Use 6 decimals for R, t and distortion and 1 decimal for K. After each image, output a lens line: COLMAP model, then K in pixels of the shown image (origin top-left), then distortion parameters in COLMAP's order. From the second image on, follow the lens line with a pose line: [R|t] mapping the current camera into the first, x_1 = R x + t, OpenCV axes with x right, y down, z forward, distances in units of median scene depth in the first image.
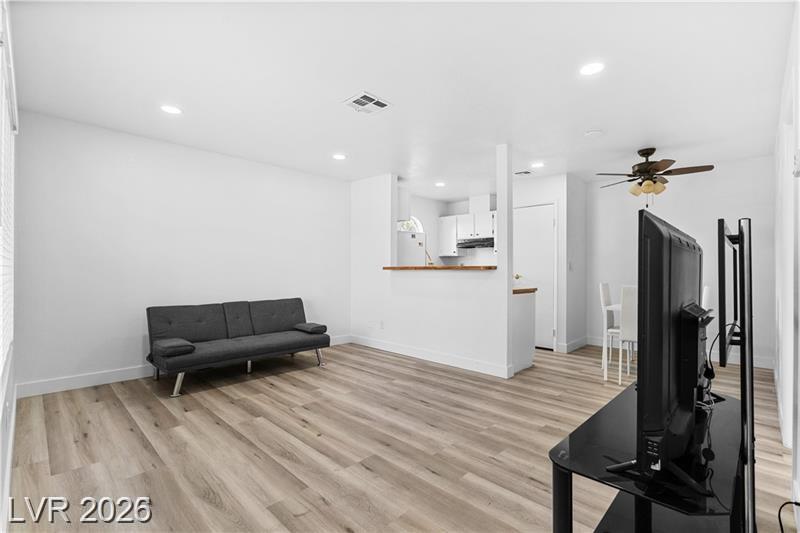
lens RADIAL K [[366.3, 0, 413.1], [0, 366.3, 269.1], [0, 0, 1]] dist [-0.002158, -0.000033]
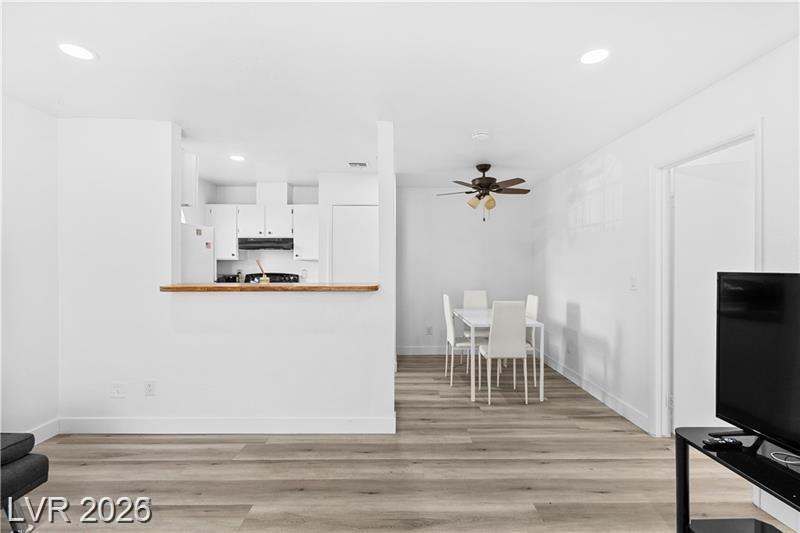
lens RADIAL K [[357.9, 0, 403.7], [0, 357.9, 266.7], [0, 0, 1]] dist [-0.000416, 0.000116]
pose [[0.725906, -0.006135, 0.687766, -0.248737], [0.000148, 0.999962, 0.008764, -0.054351], [-0.687794, -0.006260, 0.725879, 0.472706]]
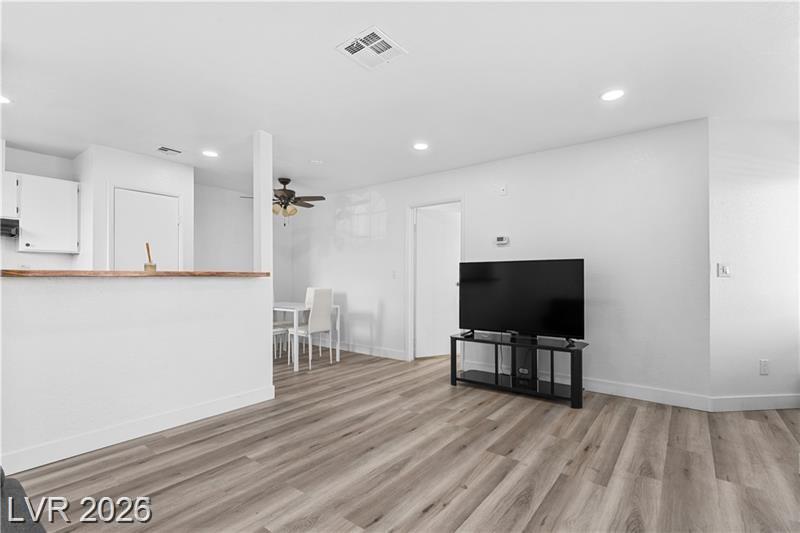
lens RADIAL K [[363.0, 0, 398.1], [0, 363.0, 274.8], [0, 0, 1]] dist [-0.001171, 0.000132]
pose [[-0.077693, 0.004587, 0.996967, -0.681473], [-0.001744, 0.999987, -0.004737, 0.001514], [-0.996976, -0.002107, -0.077684, 0.801884]]
